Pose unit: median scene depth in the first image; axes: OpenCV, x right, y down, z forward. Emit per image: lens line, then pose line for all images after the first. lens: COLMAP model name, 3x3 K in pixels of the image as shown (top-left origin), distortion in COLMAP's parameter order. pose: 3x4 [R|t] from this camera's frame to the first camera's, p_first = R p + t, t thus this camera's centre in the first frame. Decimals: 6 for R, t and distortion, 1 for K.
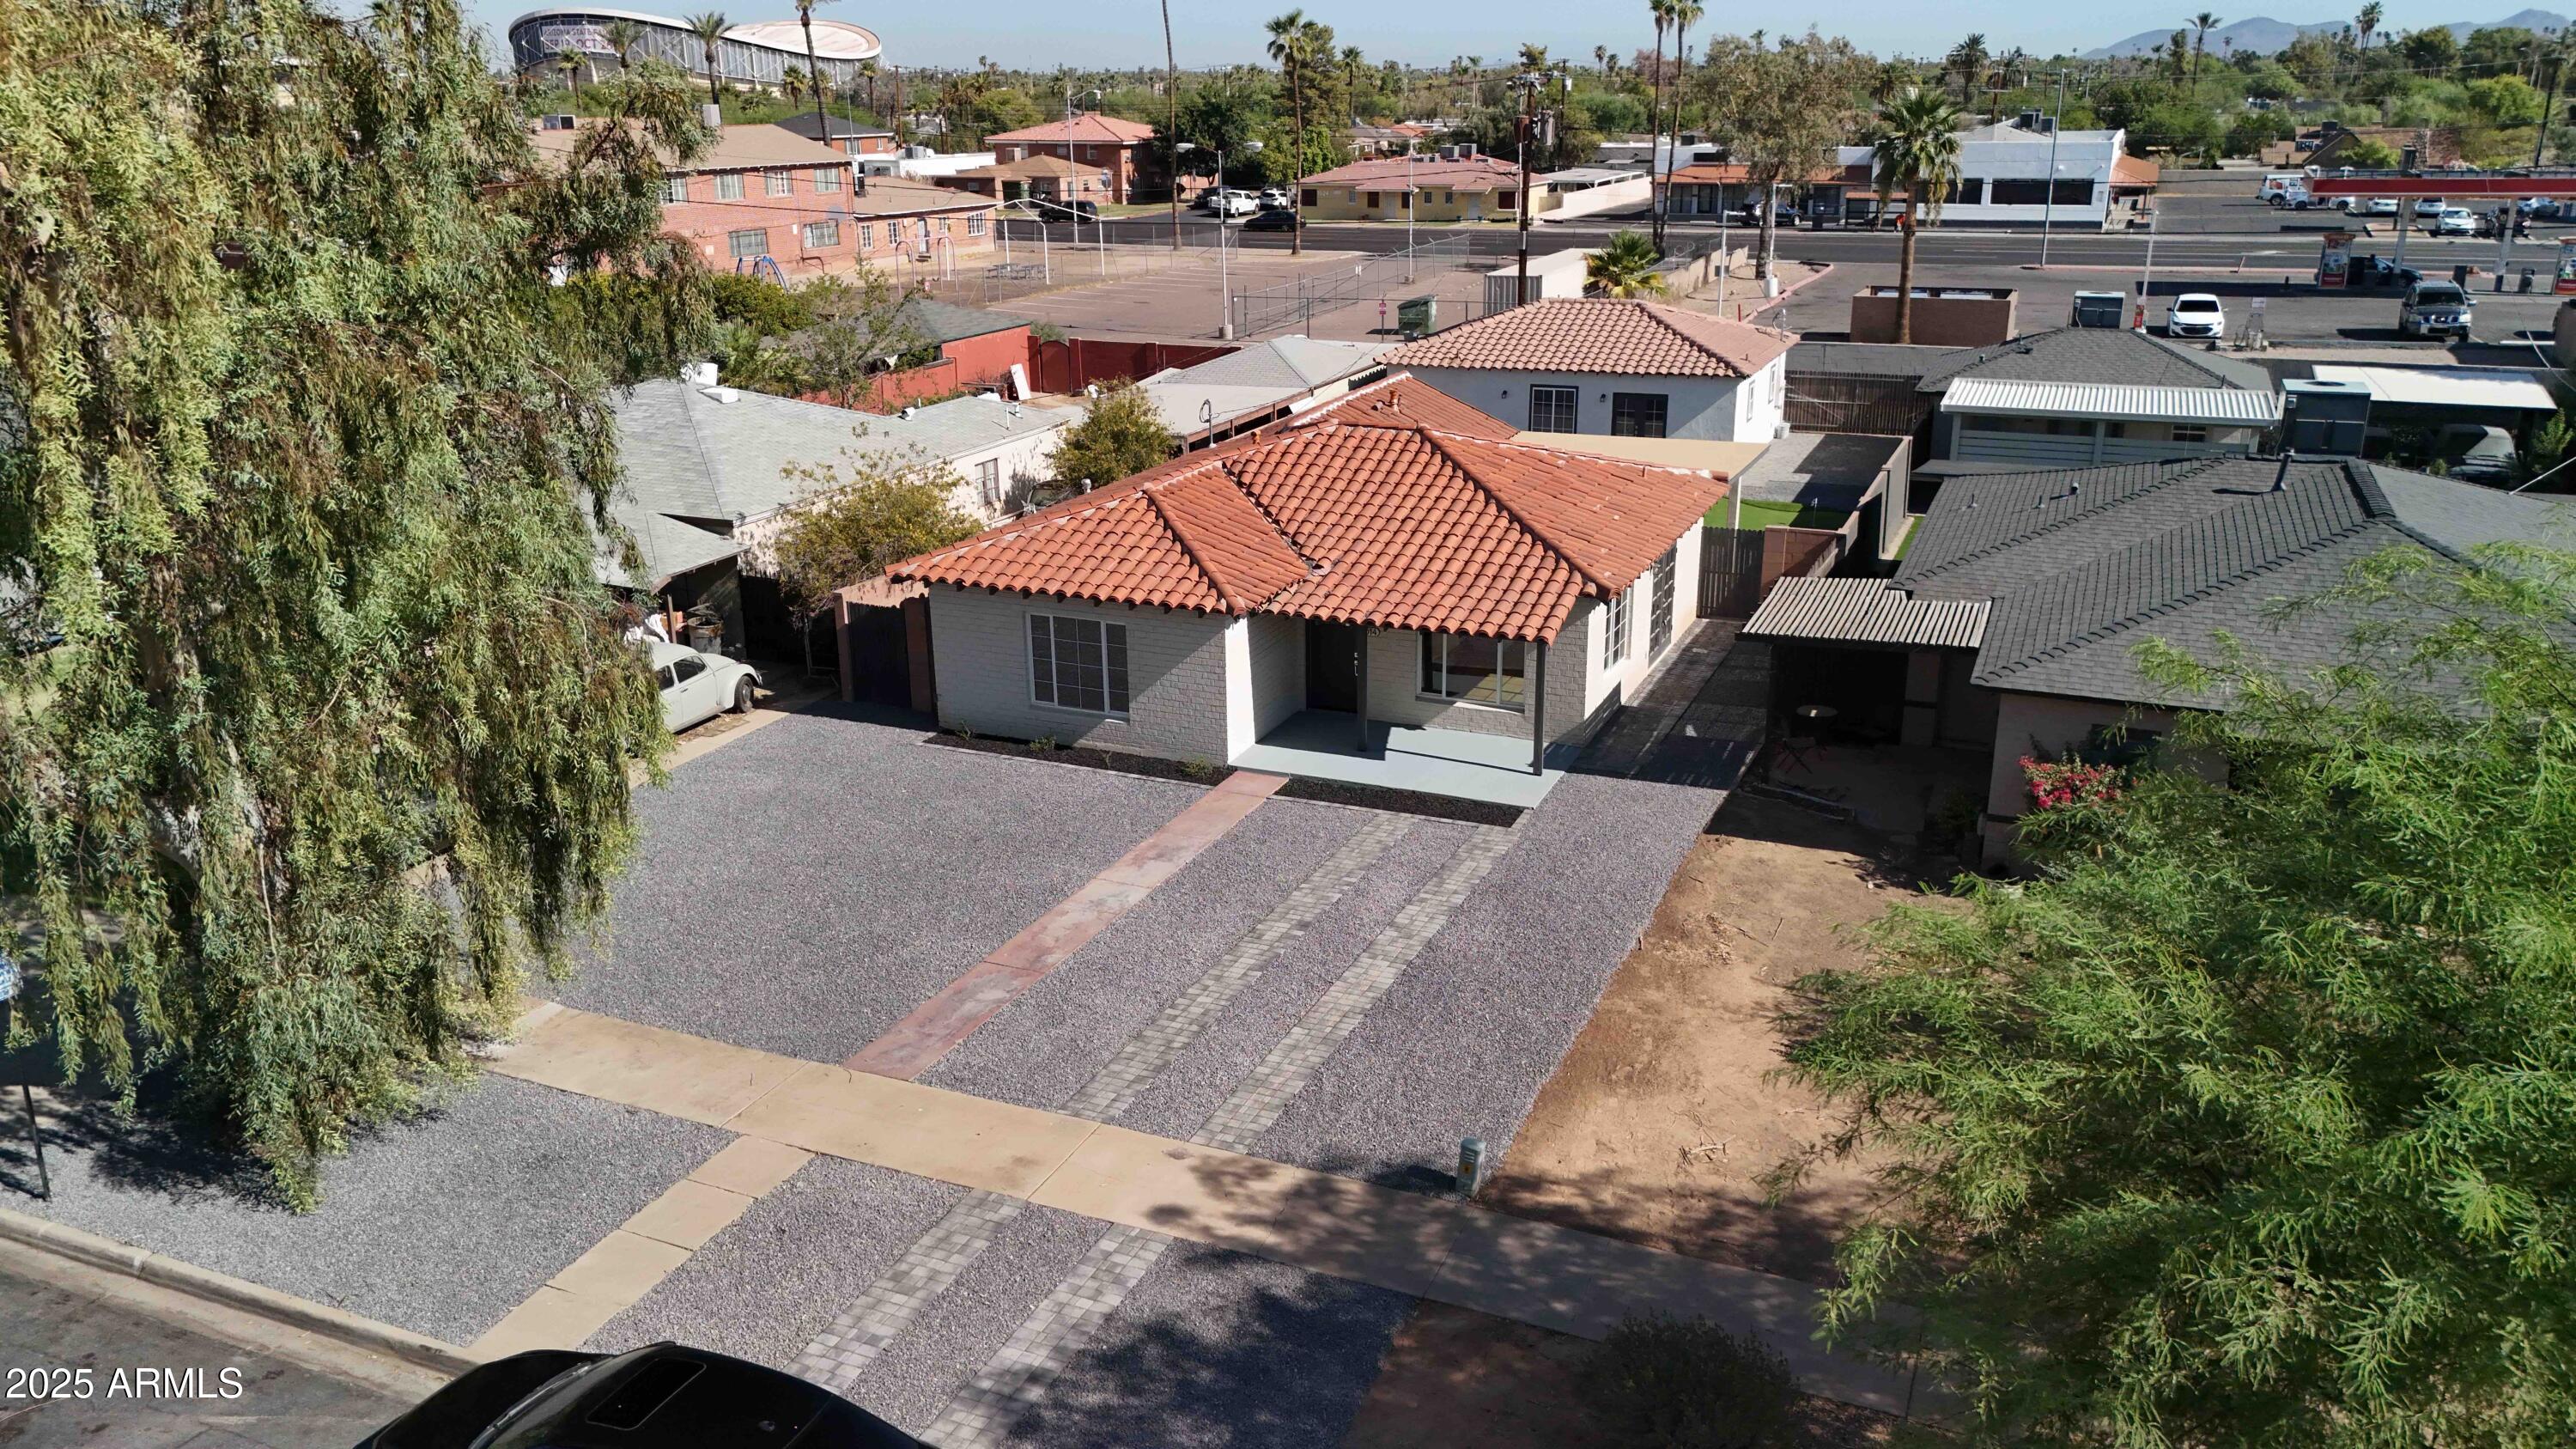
lens RADIAL K [[1912.1, 0, 1288.0], [0, 1912.1, 724.5], [0, 0, 1]] dist [0.004895, 0.001214]
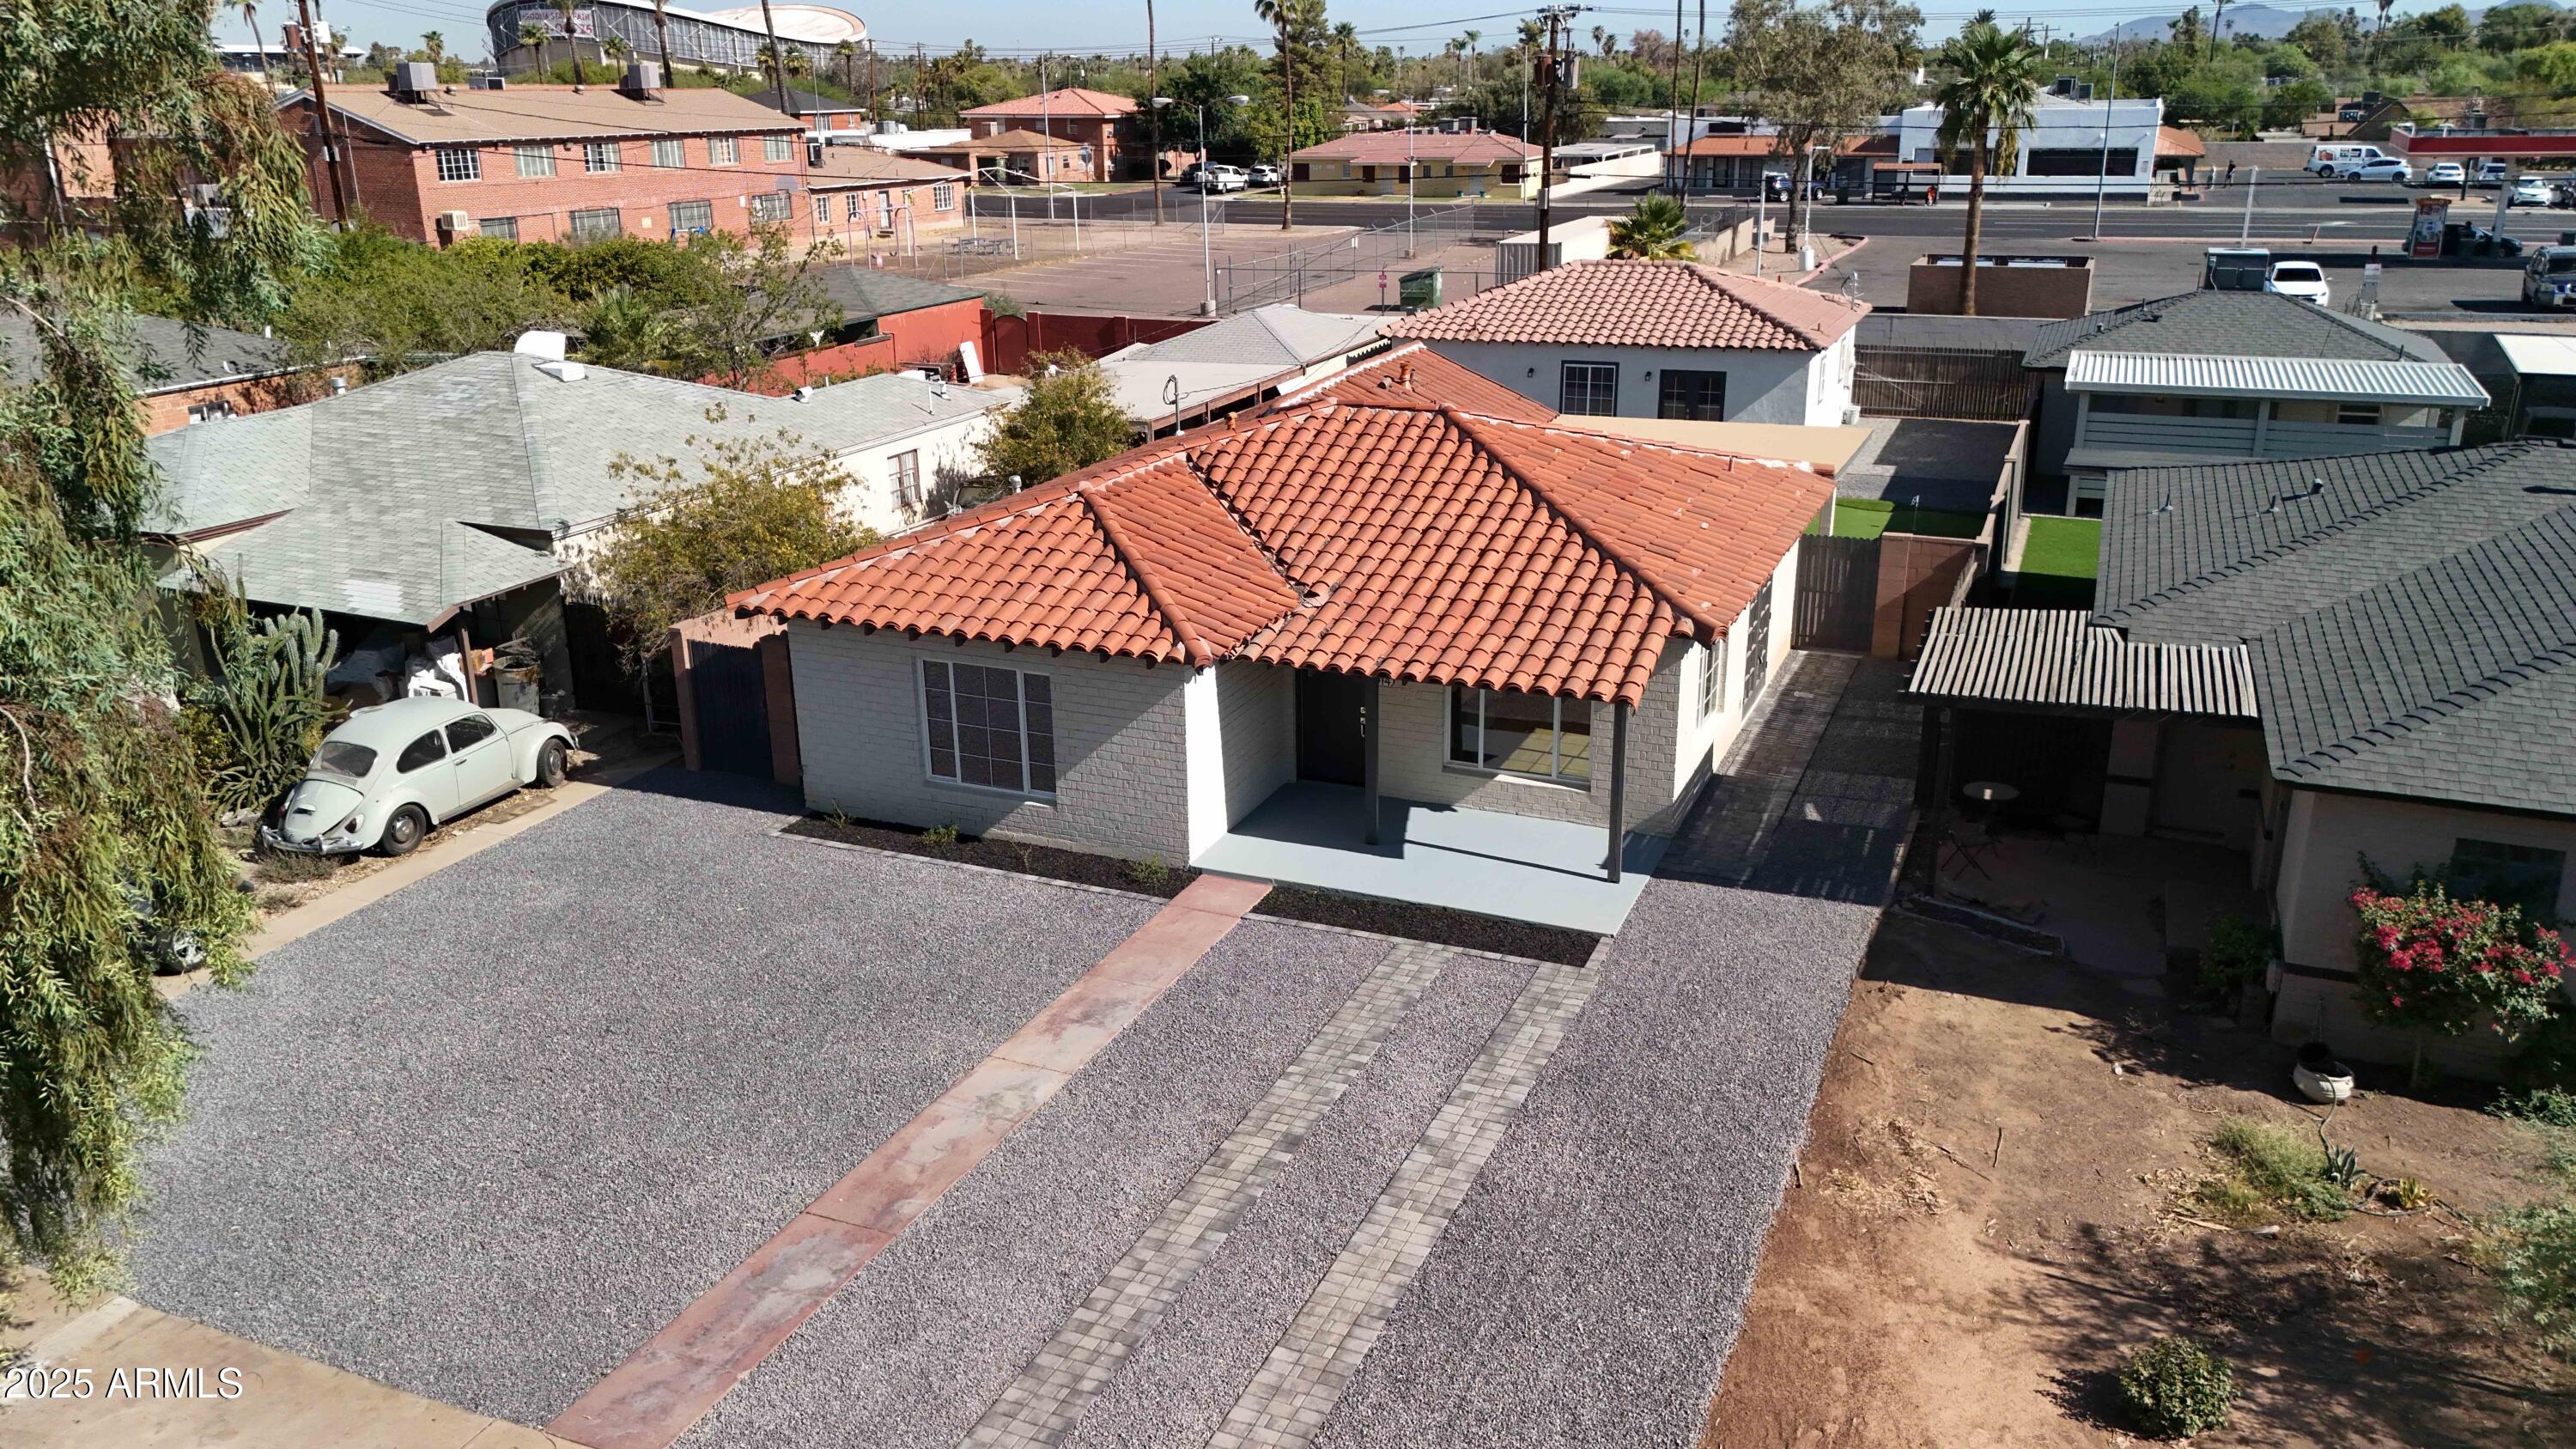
lens RADIAL K [[1910.5, 0, 1288.0], [0, 1910.5, 724.5], [0, 0, 1]] dist [0.008432, -0.003639]
pose [[0.999990, -0.002989, 0.003201, 0.003688], [0.002973, 0.999983, 0.004937, -0.032374], [-0.003215, -0.004927, 0.999983, 0.234107]]
